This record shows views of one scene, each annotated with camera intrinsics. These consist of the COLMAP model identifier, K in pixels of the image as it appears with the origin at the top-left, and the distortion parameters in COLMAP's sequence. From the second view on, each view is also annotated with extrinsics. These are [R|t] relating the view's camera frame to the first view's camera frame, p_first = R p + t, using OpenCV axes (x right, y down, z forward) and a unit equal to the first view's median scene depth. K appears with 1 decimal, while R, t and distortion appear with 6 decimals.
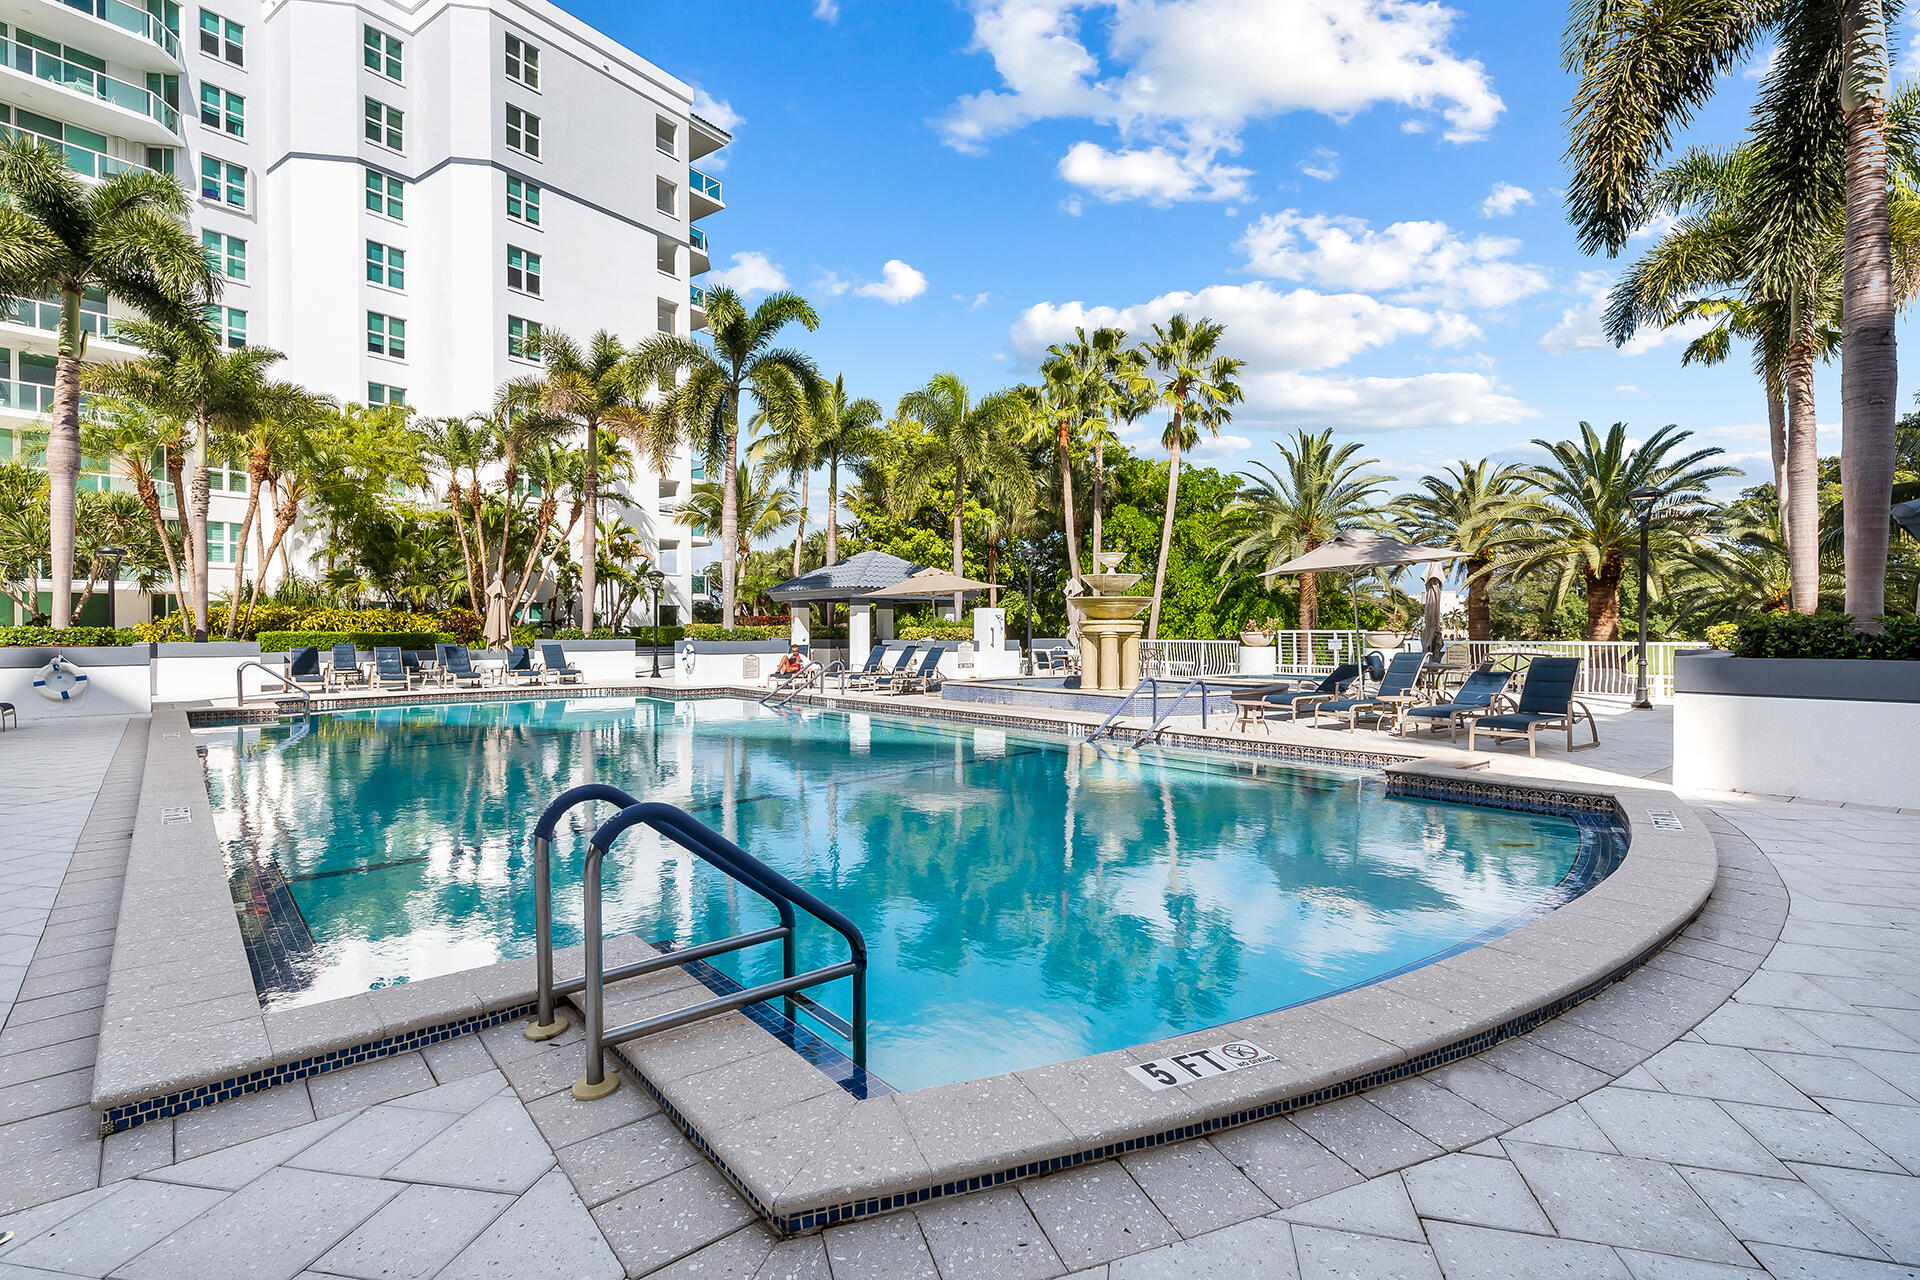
lens RADIAL K [[908.5, 0, 962.4], [0, 908.5, 635.2], [0, 0, 1]] dist [0.005488, 0.000312]
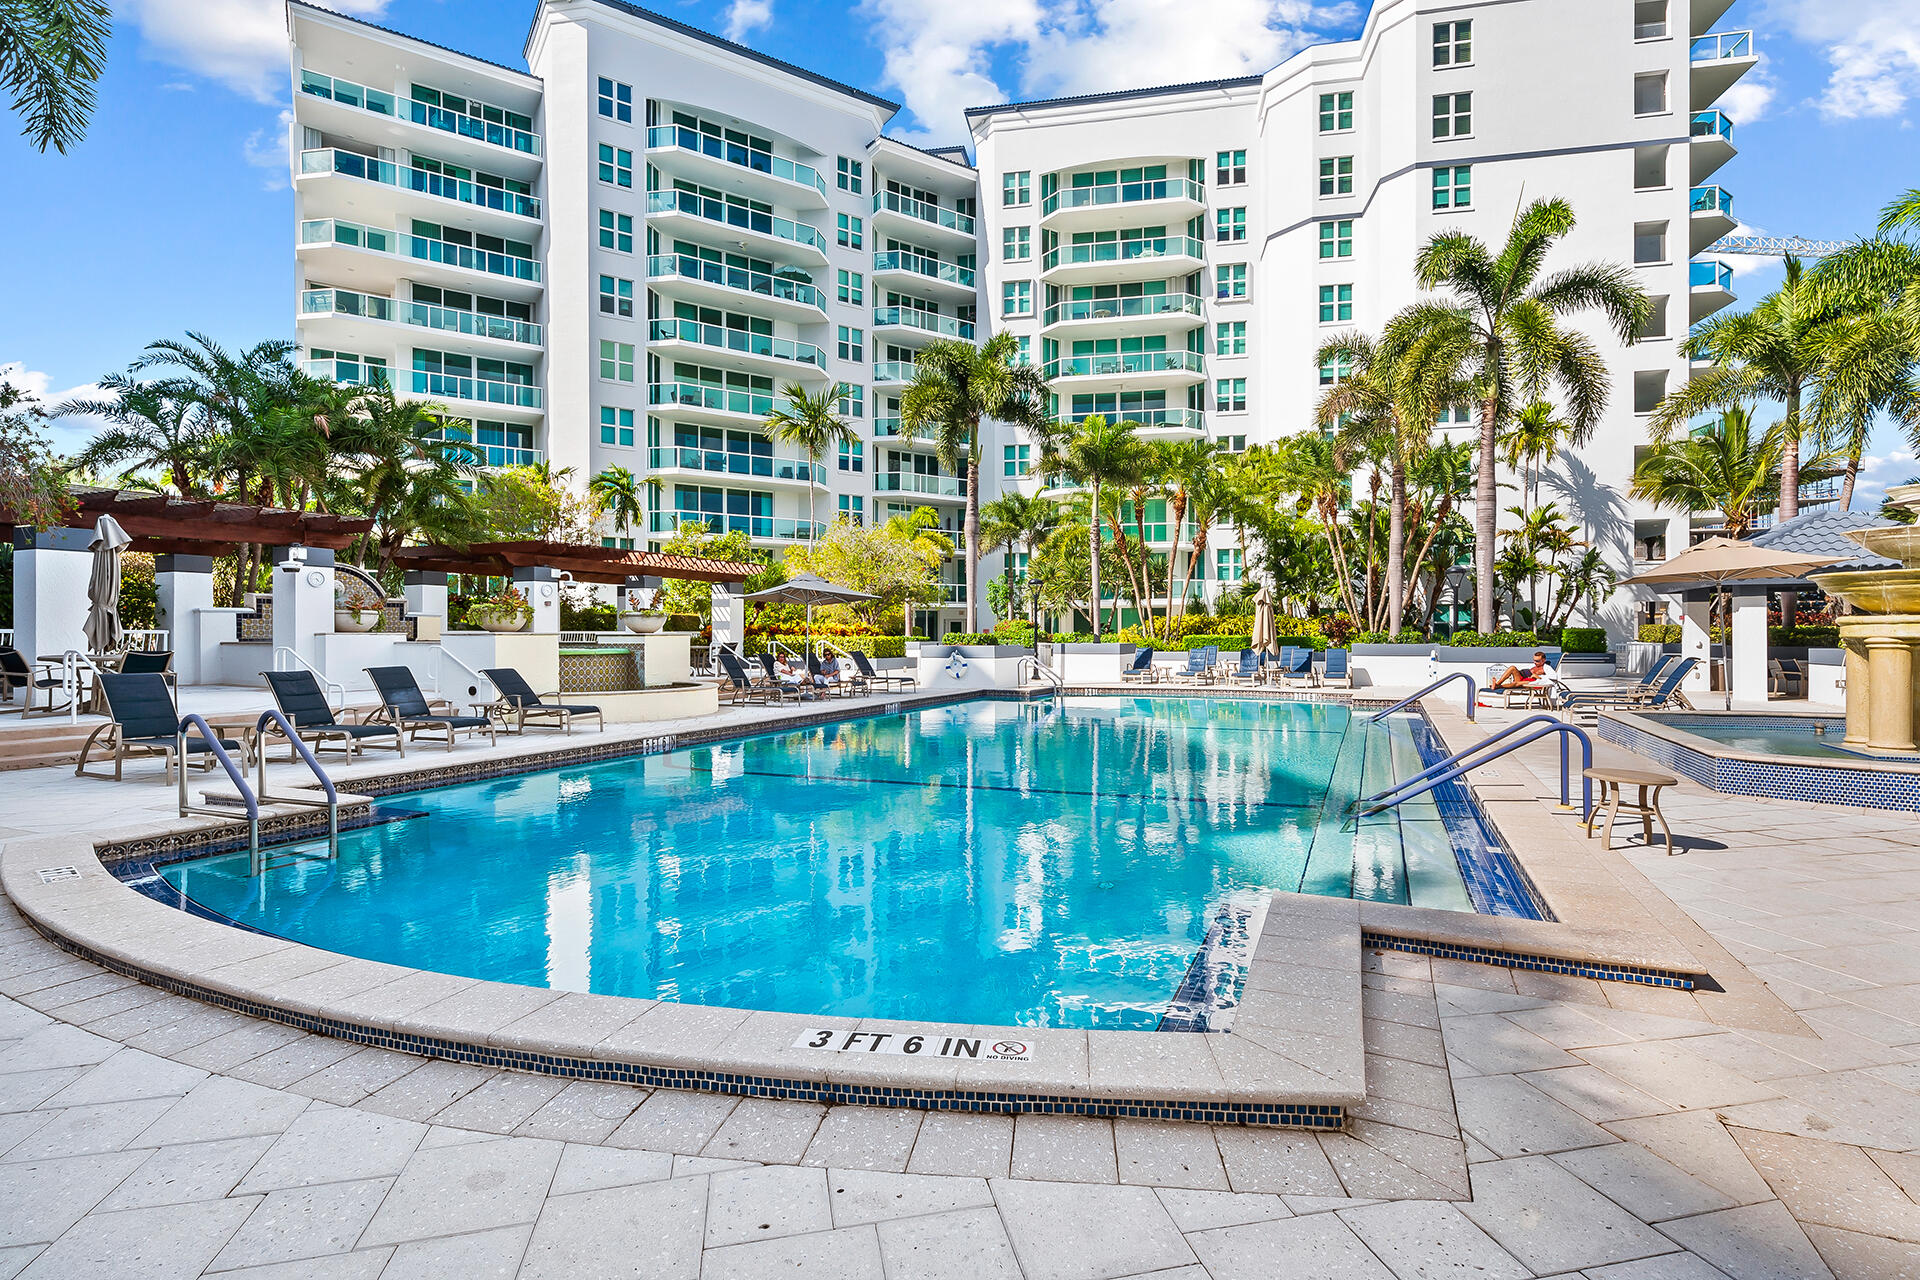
lens RADIAL K [[908.5, 0, 962.3], [0, 908.5, 639.3], [0, 0, 1]] dist [0.005488, 0.000312]
pose [[0.417877, 0.003522, -0.908497, 0.184990], [0.000132, 0.999992, 0.003937, -0.002064], [0.908504, -0.001765, 0.417873, 0.127672]]
